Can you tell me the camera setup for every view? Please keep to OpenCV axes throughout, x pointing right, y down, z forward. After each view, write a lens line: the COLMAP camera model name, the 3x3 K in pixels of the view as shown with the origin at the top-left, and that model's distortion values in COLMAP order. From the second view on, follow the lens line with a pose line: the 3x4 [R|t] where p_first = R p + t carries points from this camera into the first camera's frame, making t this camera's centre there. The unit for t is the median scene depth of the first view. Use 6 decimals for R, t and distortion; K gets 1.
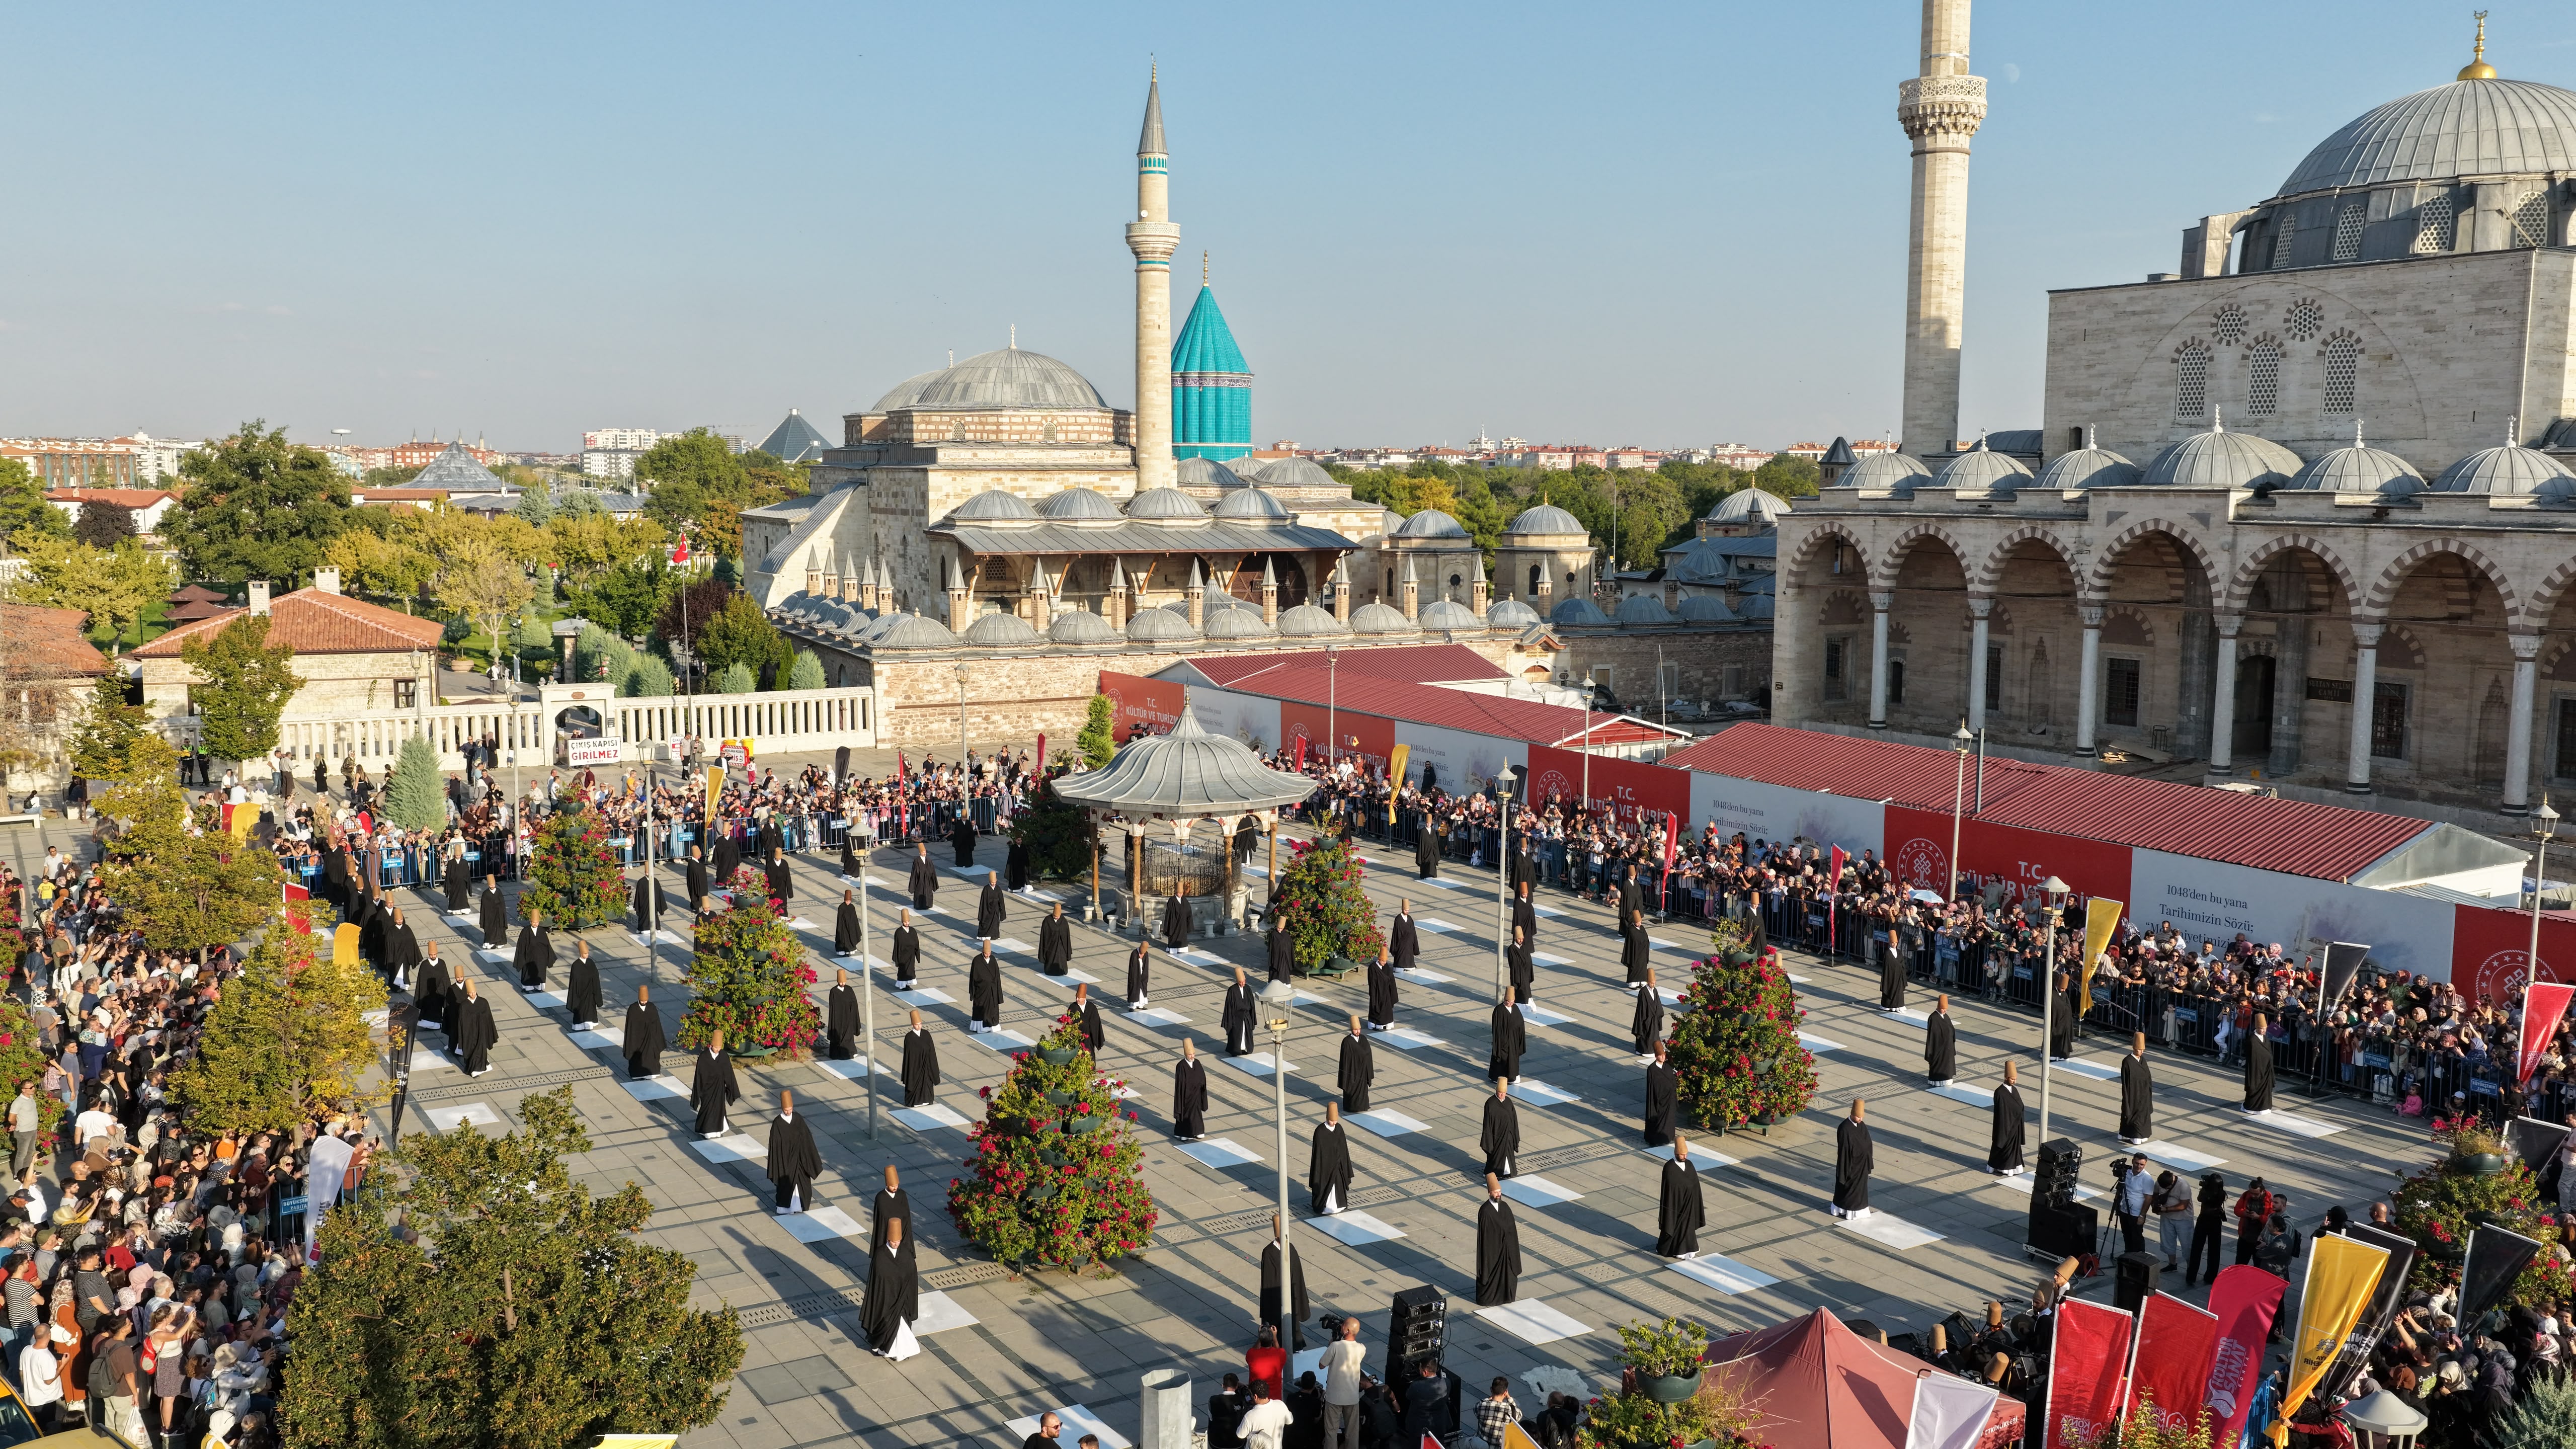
lens RADIAL K [[2151.7, 0, 1289.1], [0, 2151.7, 739.7], [0, 0, 1]] dist [-0.011808, 0.039352]
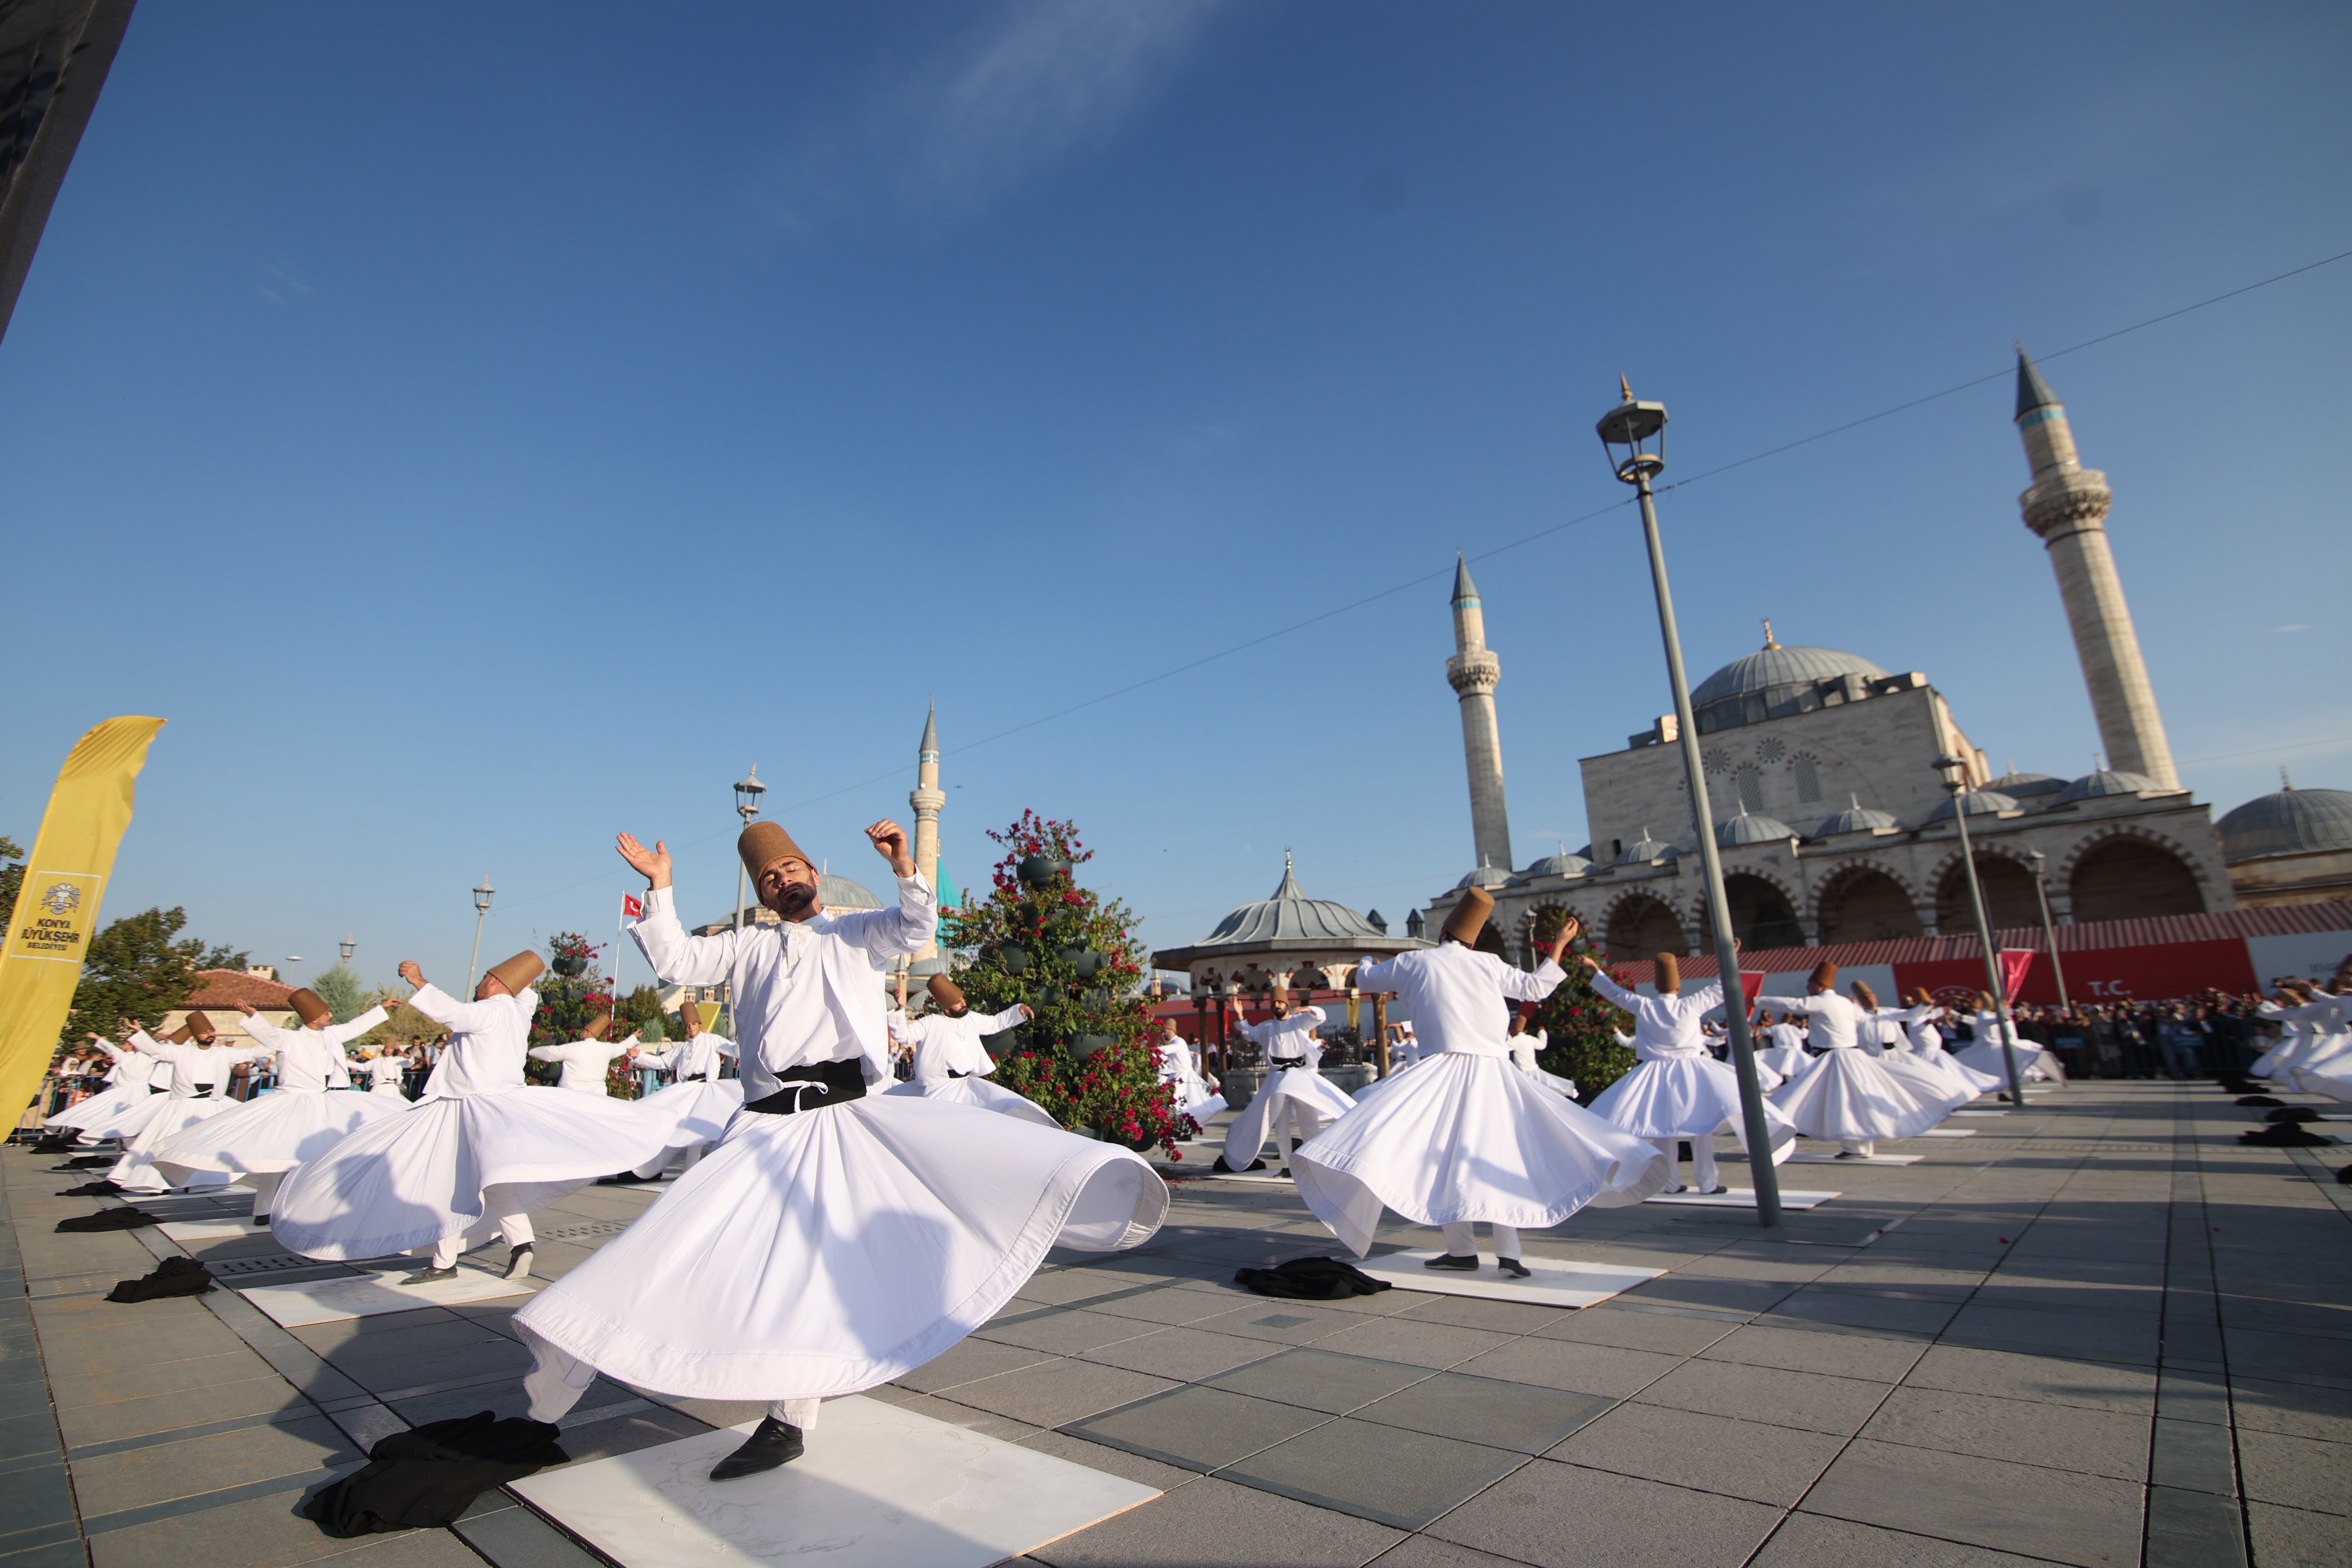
lens RADIAL K [[1078.0, 0, 1173.6], [0, 1078.0, 757.3], [0, 0, 1]] dist [-0.018579, 0.000650]
pose [[0.964517, 0.041009, 0.260815, -0.139617], [0.064621, 0.921148, -0.383809, 0.073717], [-0.255989, 0.387045, 0.885814, 0.352987]]
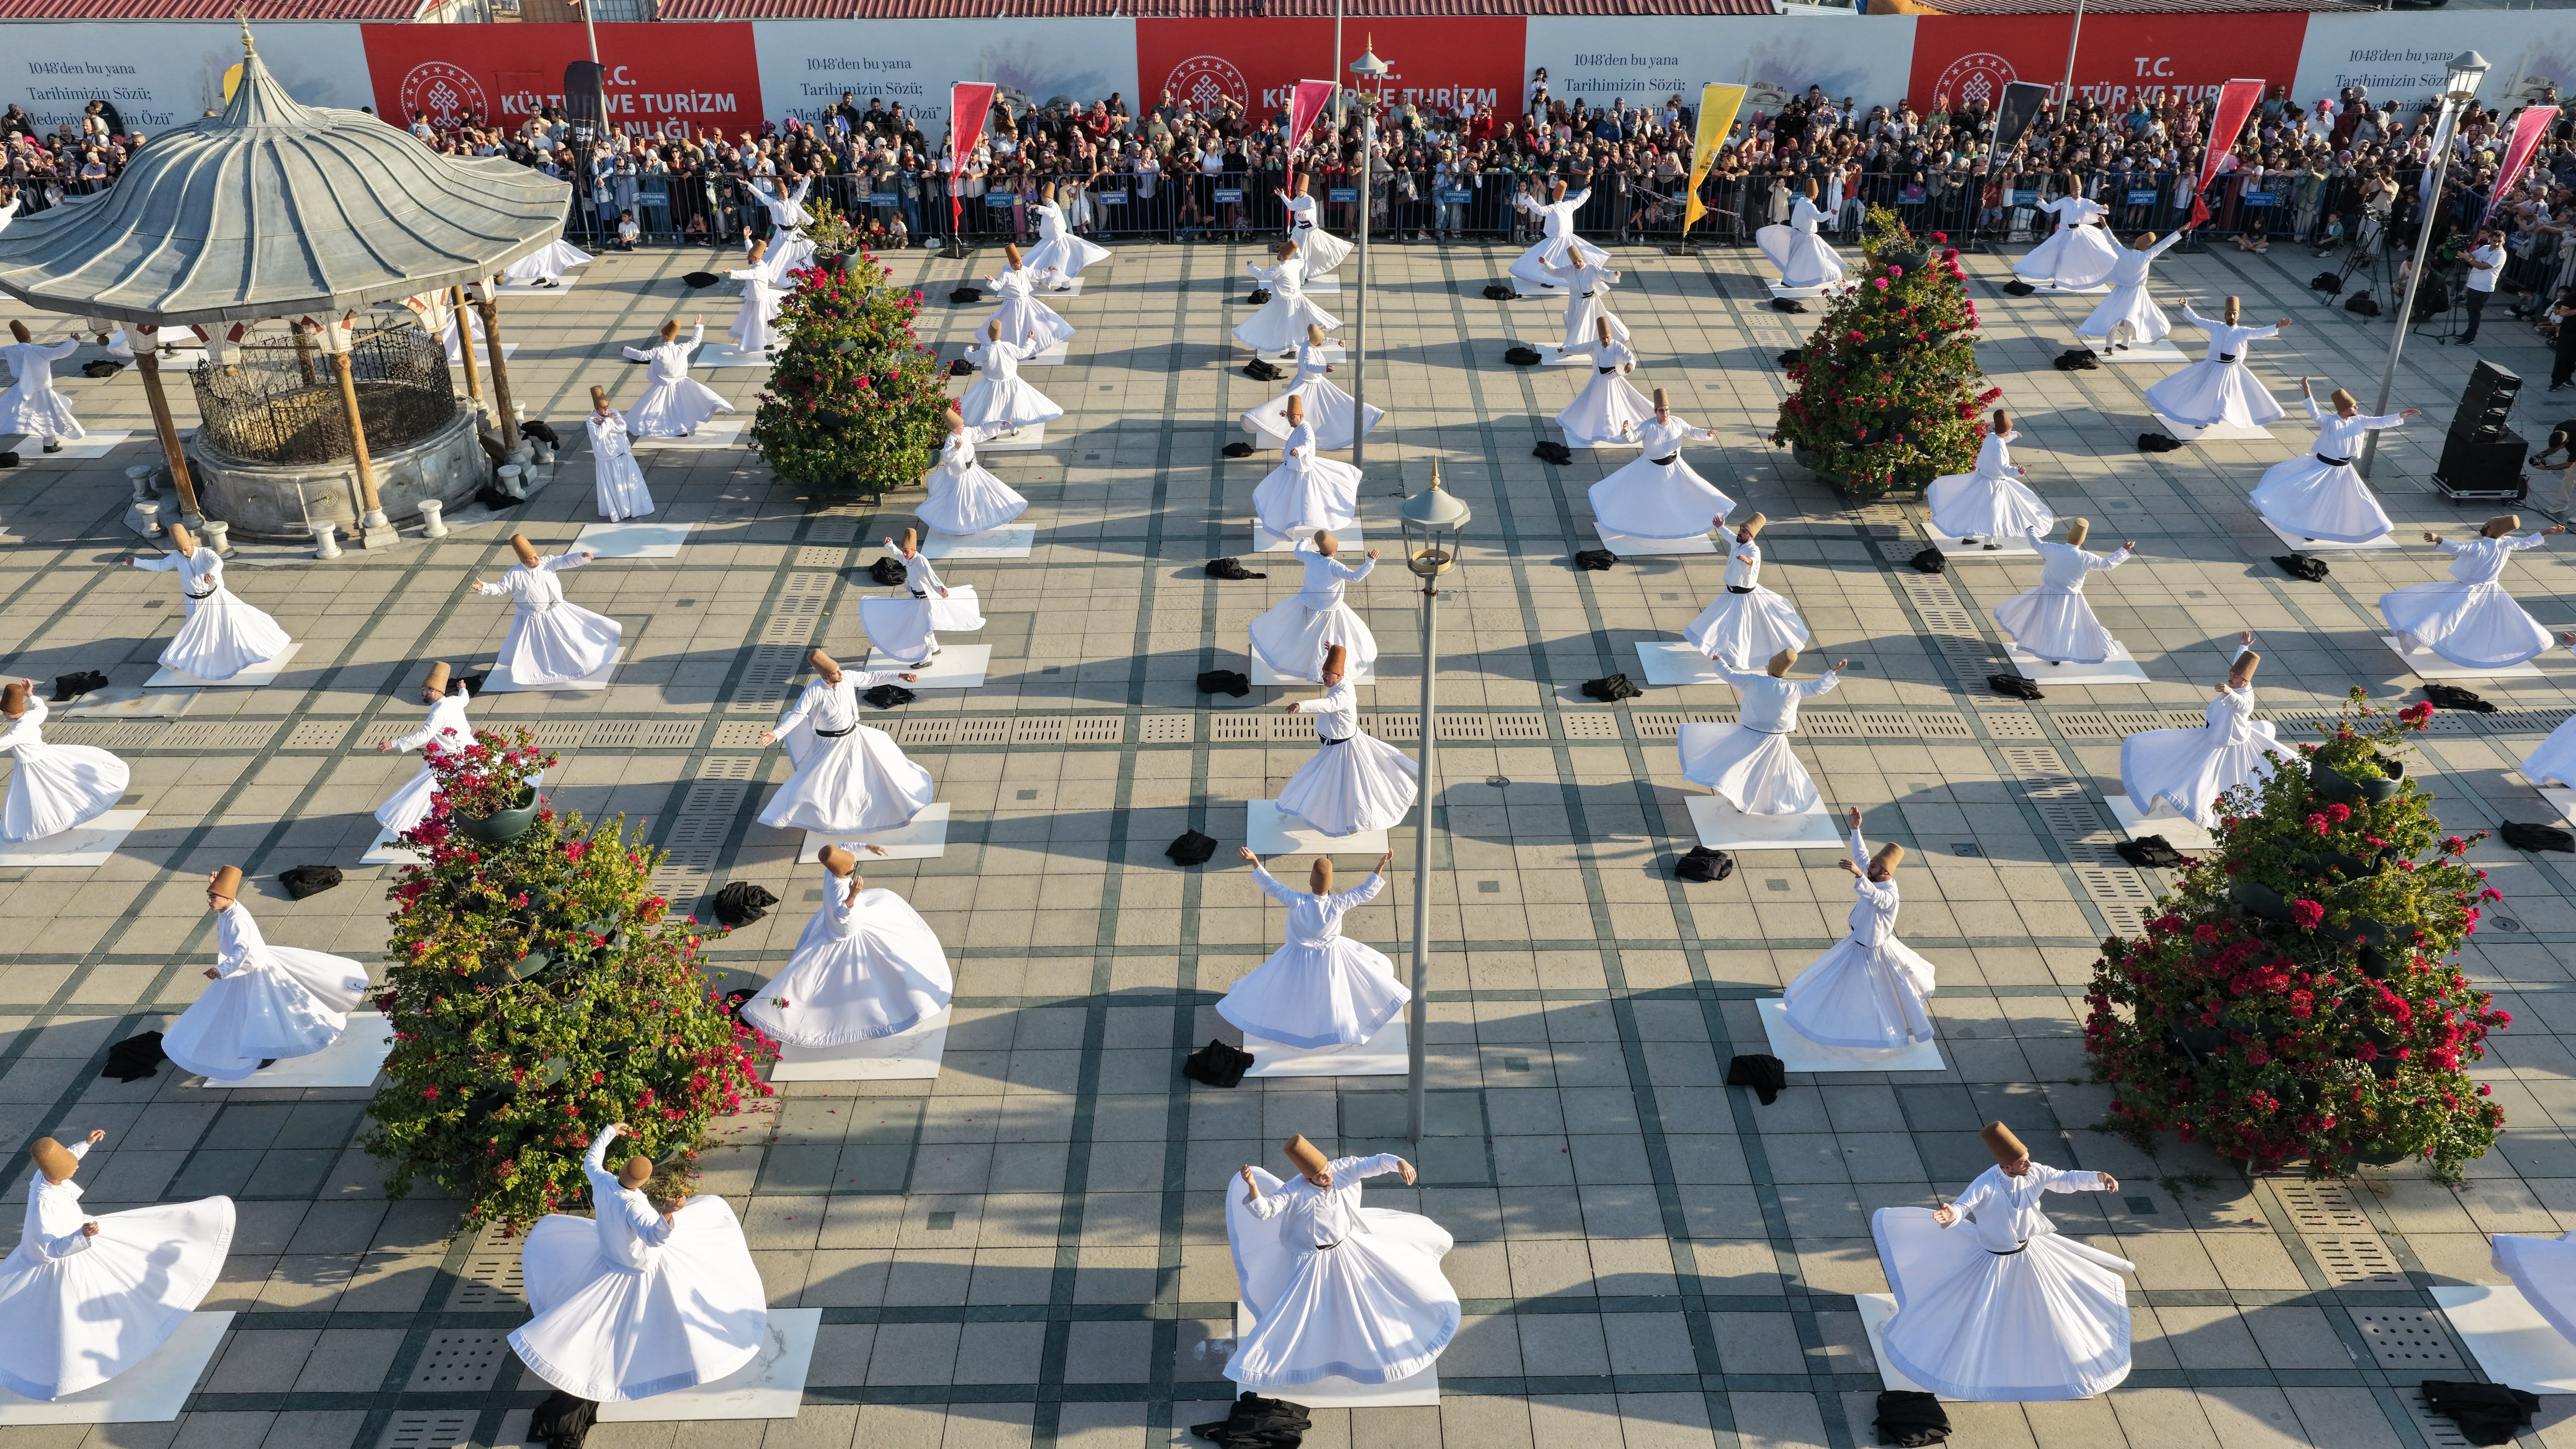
lens RADIAL K [[2151.7, 0, 1289.1], [0, 2151.7, 739.7], [0, 0, 1]] dist [-0.011808, 0.039352]
pose [[0.528987, -0.420152, 0.737323, -0.211948], [0.111546, 0.895725, 0.430388, -0.036973], [-0.841267, -0.145424, 0.520693, 0.333564]]
